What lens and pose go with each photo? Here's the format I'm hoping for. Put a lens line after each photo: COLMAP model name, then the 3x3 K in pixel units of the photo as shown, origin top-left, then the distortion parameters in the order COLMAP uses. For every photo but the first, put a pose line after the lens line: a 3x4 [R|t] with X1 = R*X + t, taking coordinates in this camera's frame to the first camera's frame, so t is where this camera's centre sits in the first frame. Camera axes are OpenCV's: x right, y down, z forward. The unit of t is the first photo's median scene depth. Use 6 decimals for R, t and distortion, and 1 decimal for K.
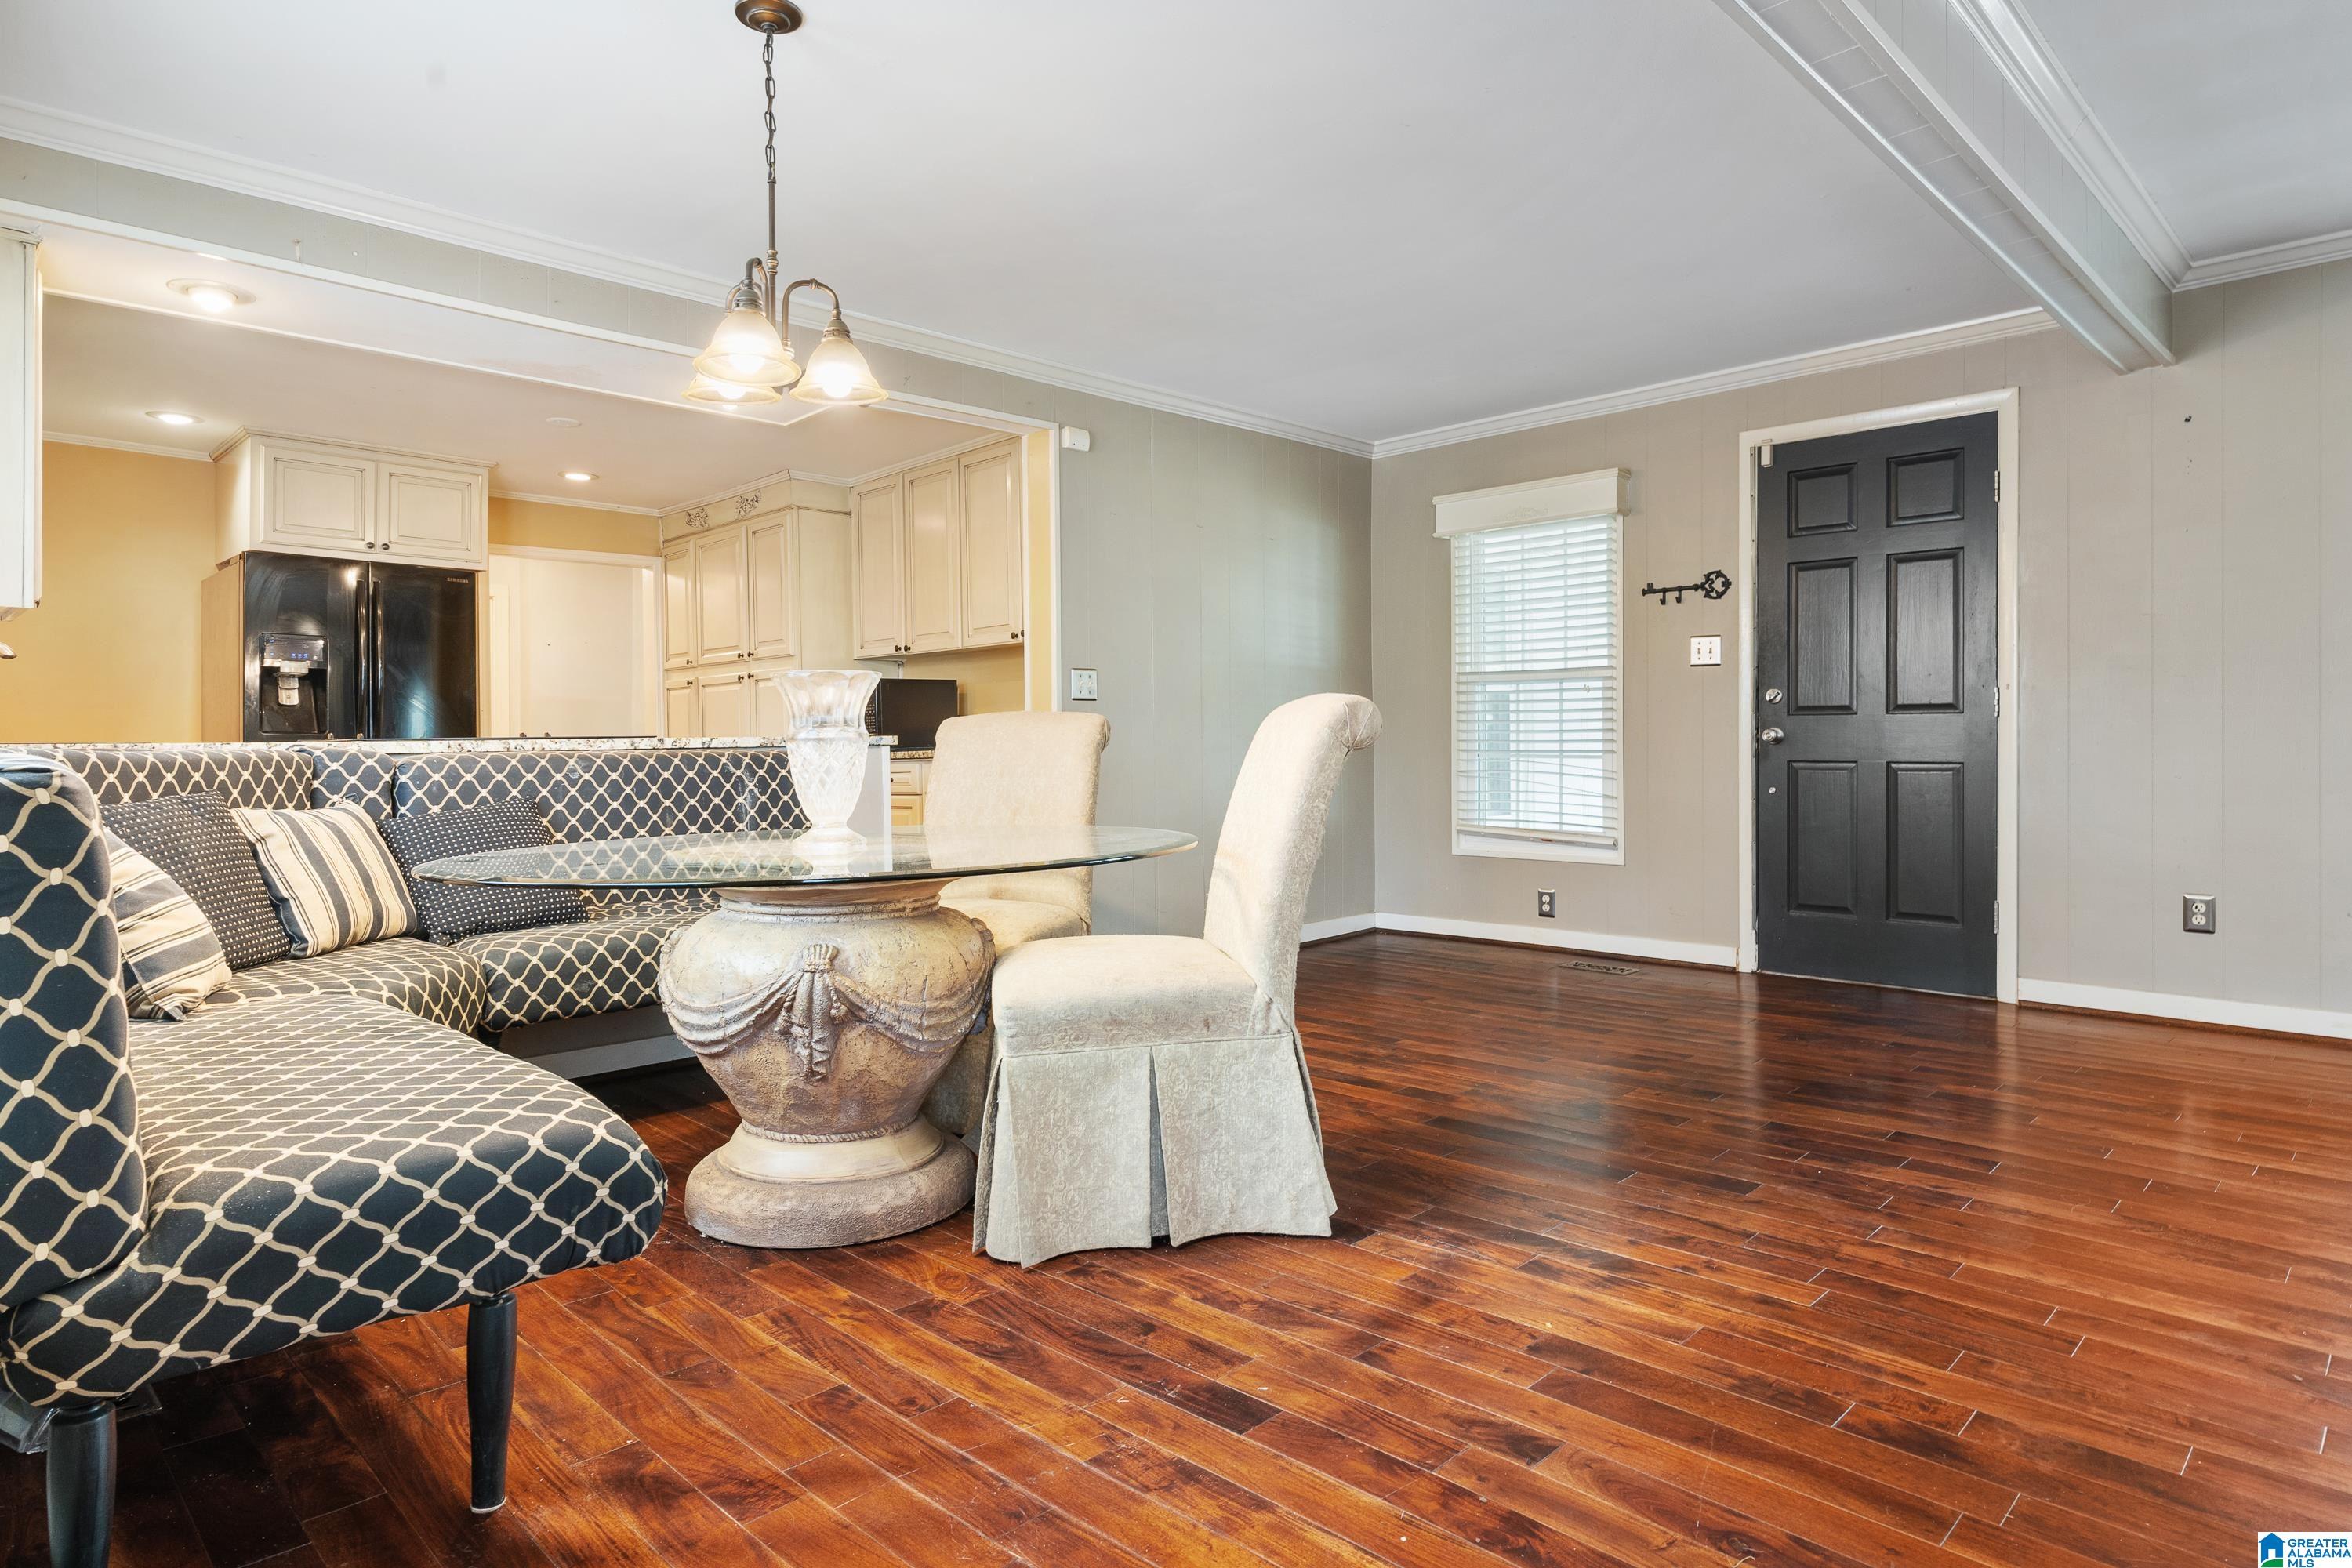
lens RADIAL K [[1328.1, 0, 1146.4], [0, 1328.1, 744.2], [0, 0, 1]] dist [-0.000889, 0.004855]
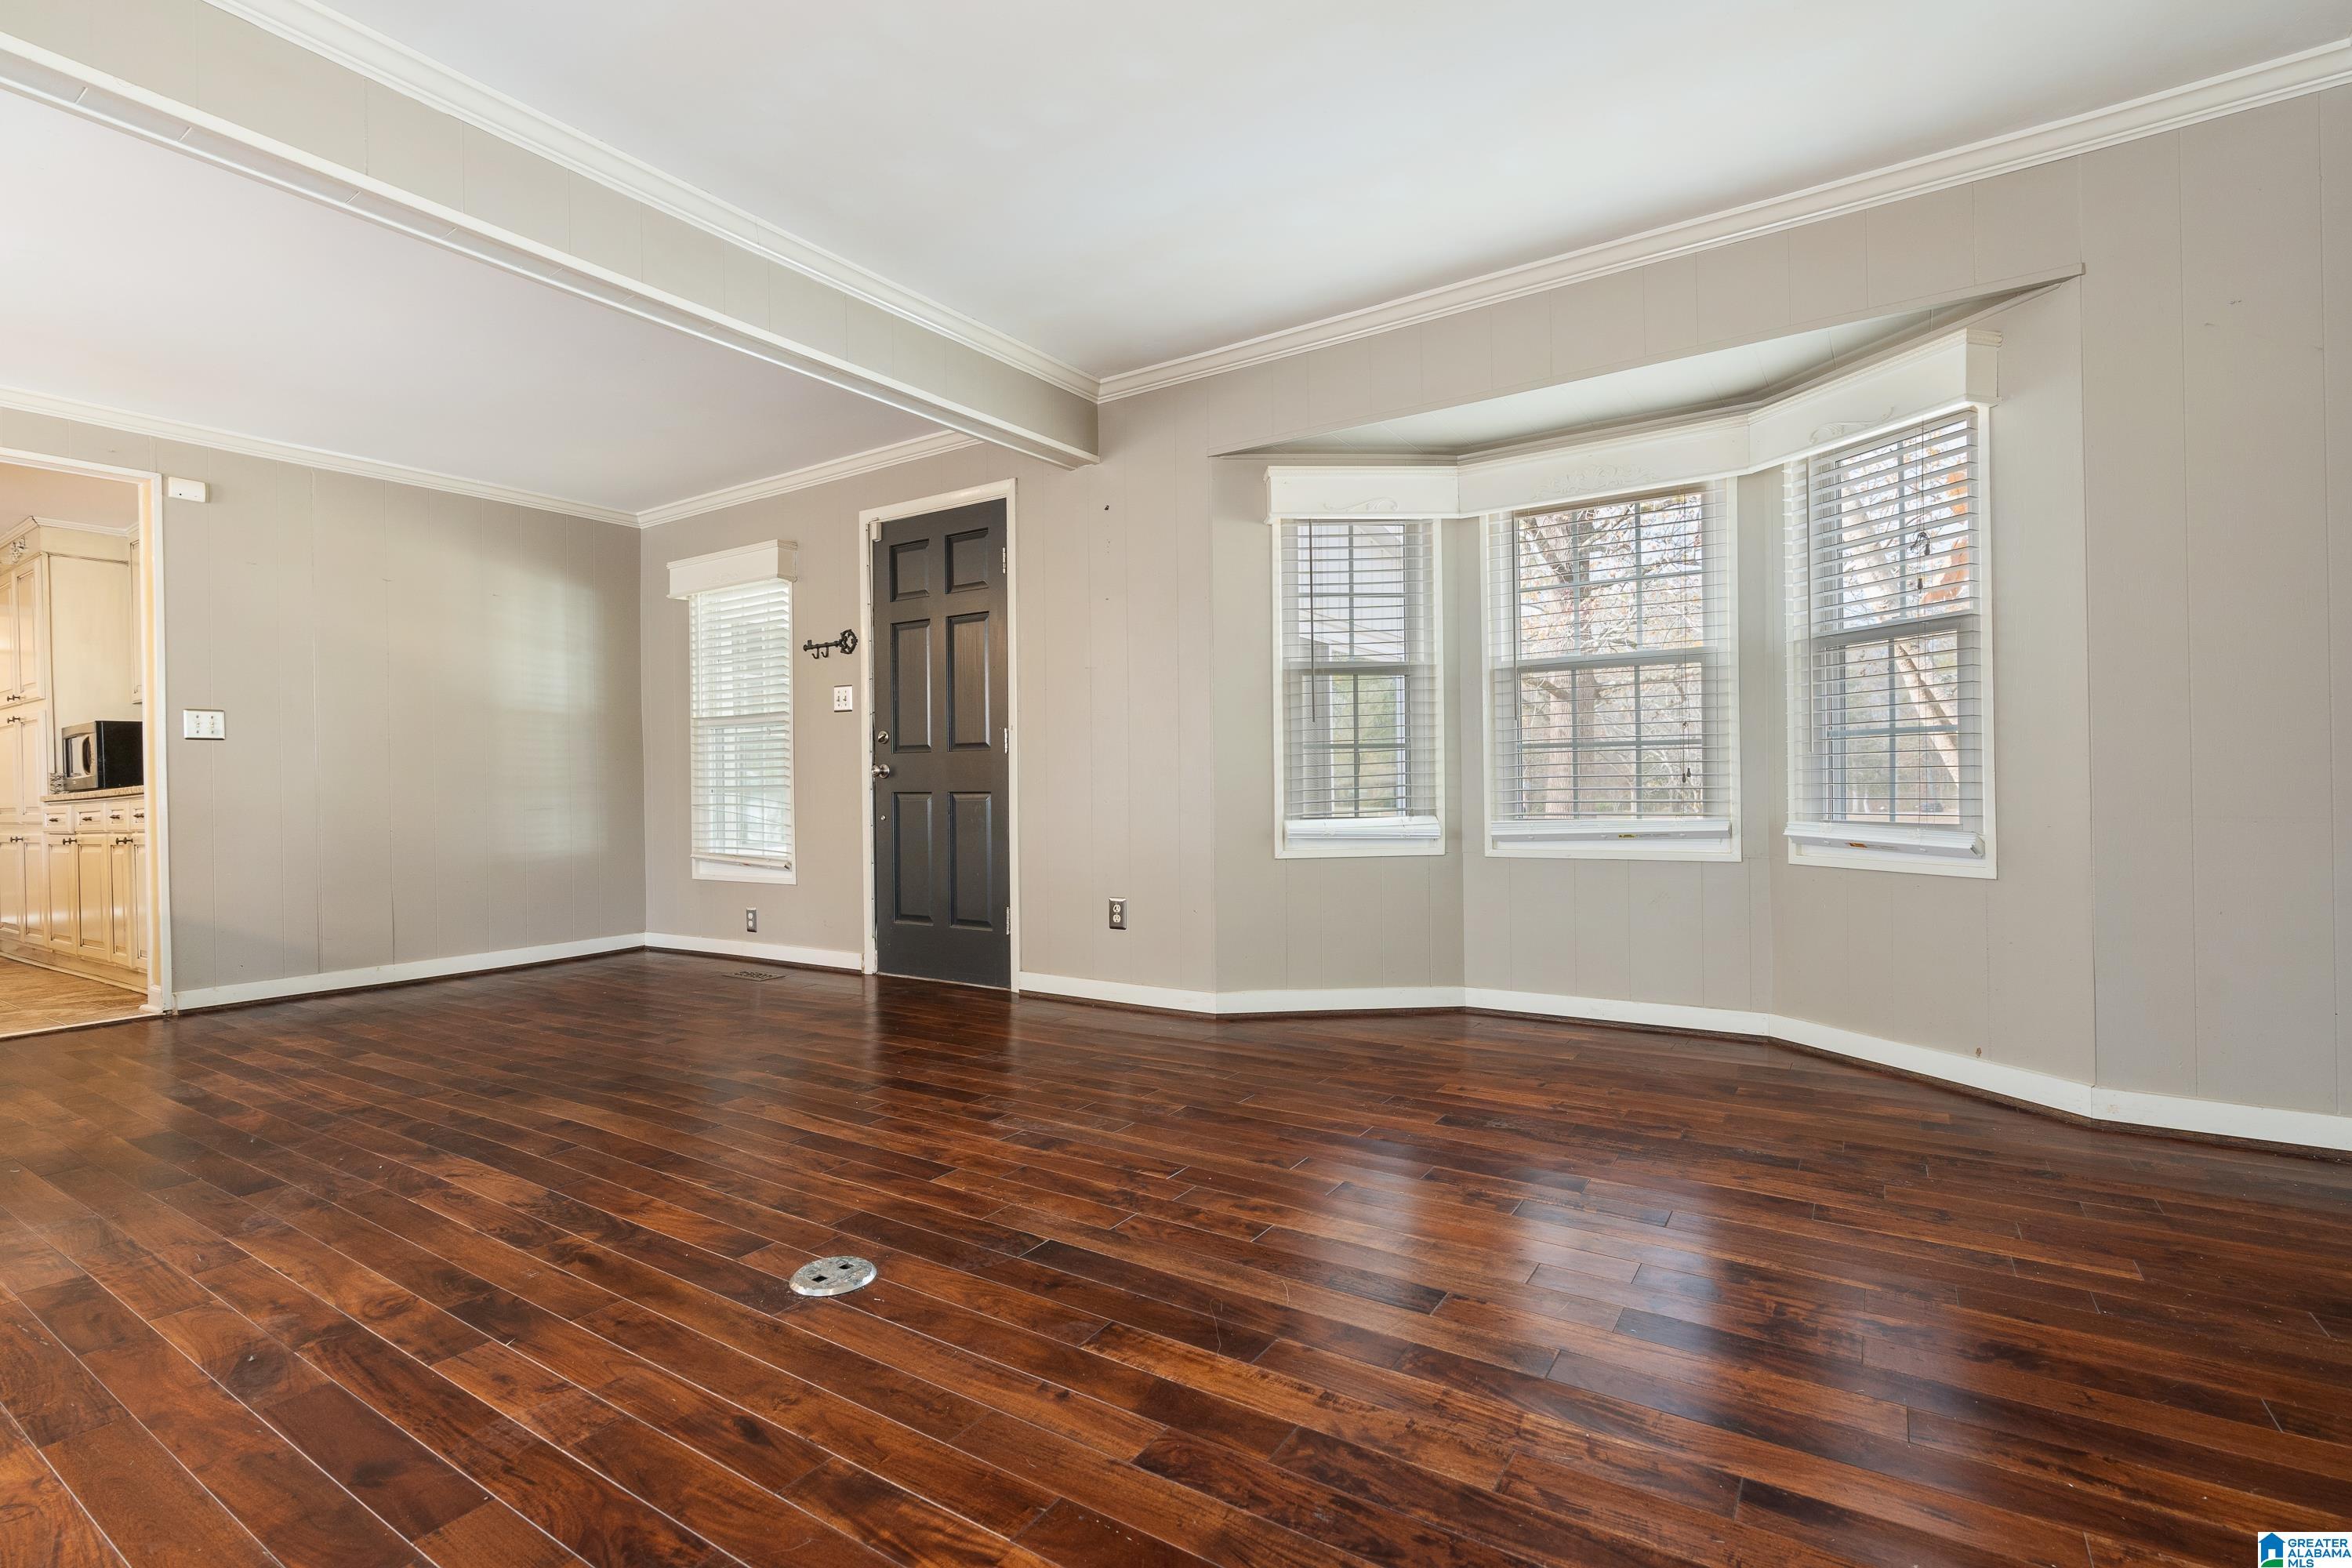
lens RADIAL K [[1103.3, 0, 1141.4], [0, 1103.3, 778.7], [0, 0, 1]] dist [-0.002058, -0.000587]
pose [[0.981148, -0.004999, 0.193194, 0.560923], [0.007029, 0.999927, -0.009823, 0.013001], [-0.193131, 0.010996, 0.981111, 0.004695]]
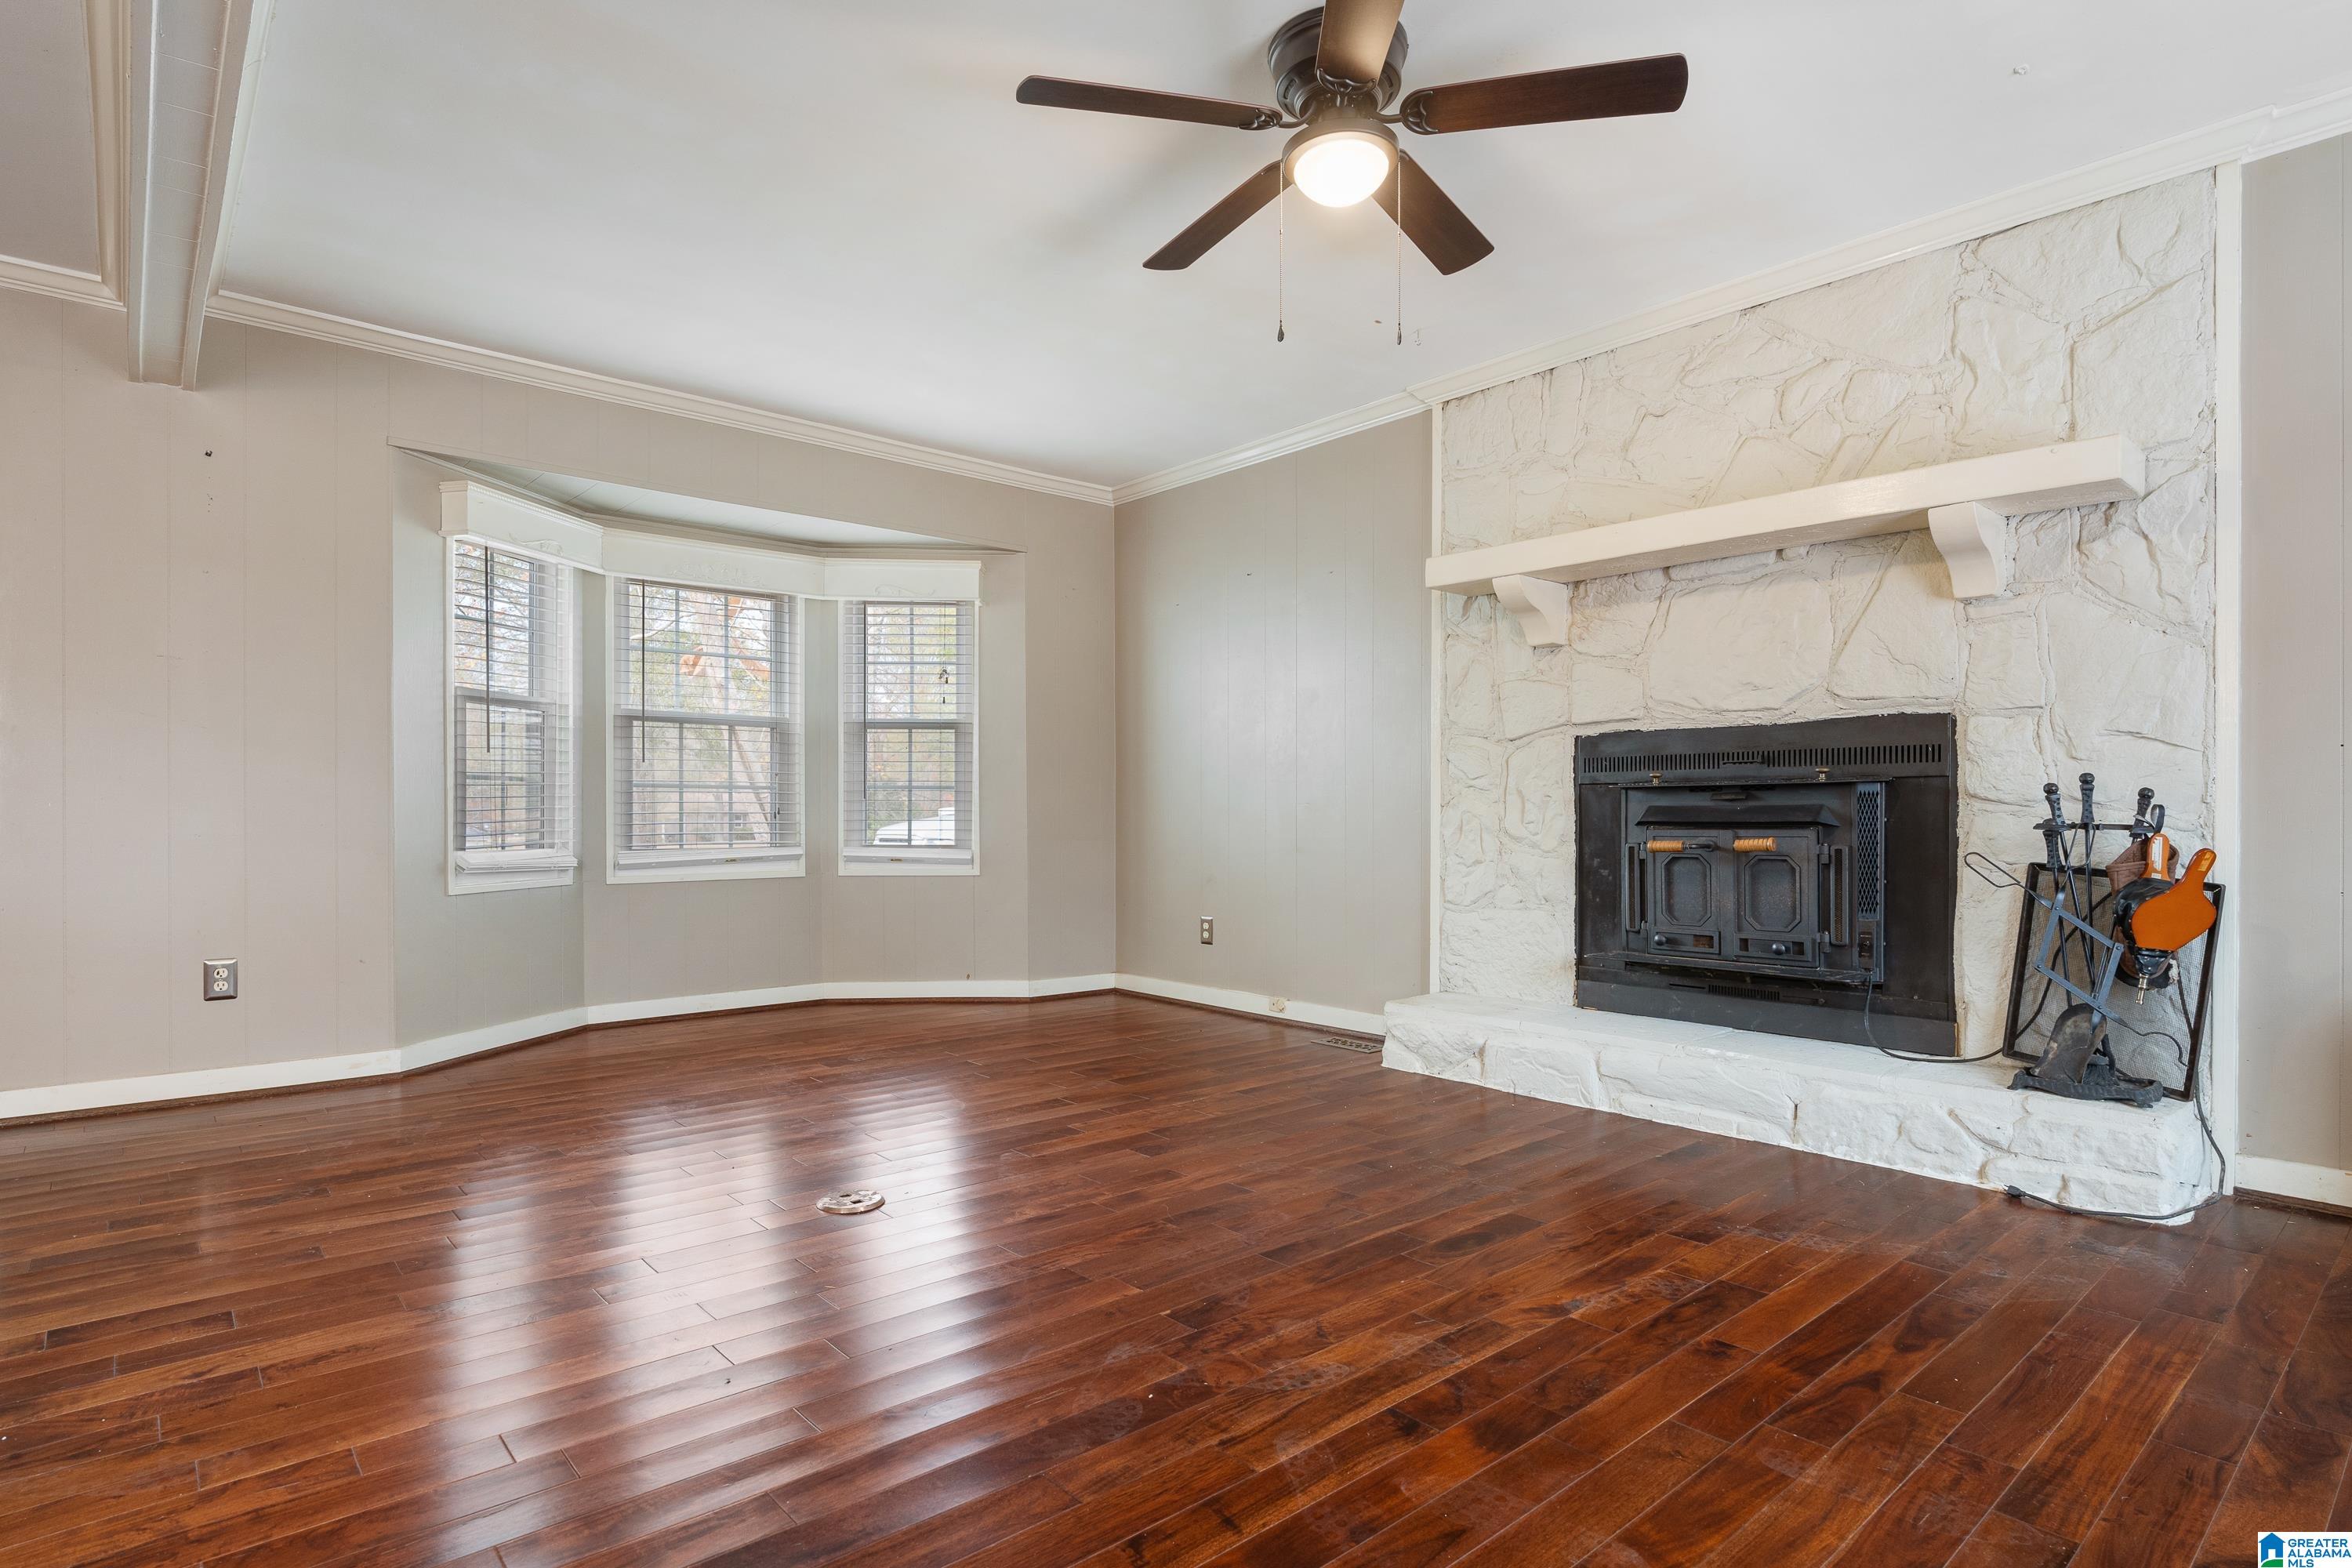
lens RADIAL K [[1206.2, 0, 1213.3], [0, 1206.2, 818.3], [0, 0, 1]] dist [-0.008906, 0.001634]
pose [[0.043086, 0.004473, 0.999061, -0.027023], [0.001339, 0.999989, -0.004535, 0.016006], [-0.999070, 0.001533, 0.043080, 0.234605]]
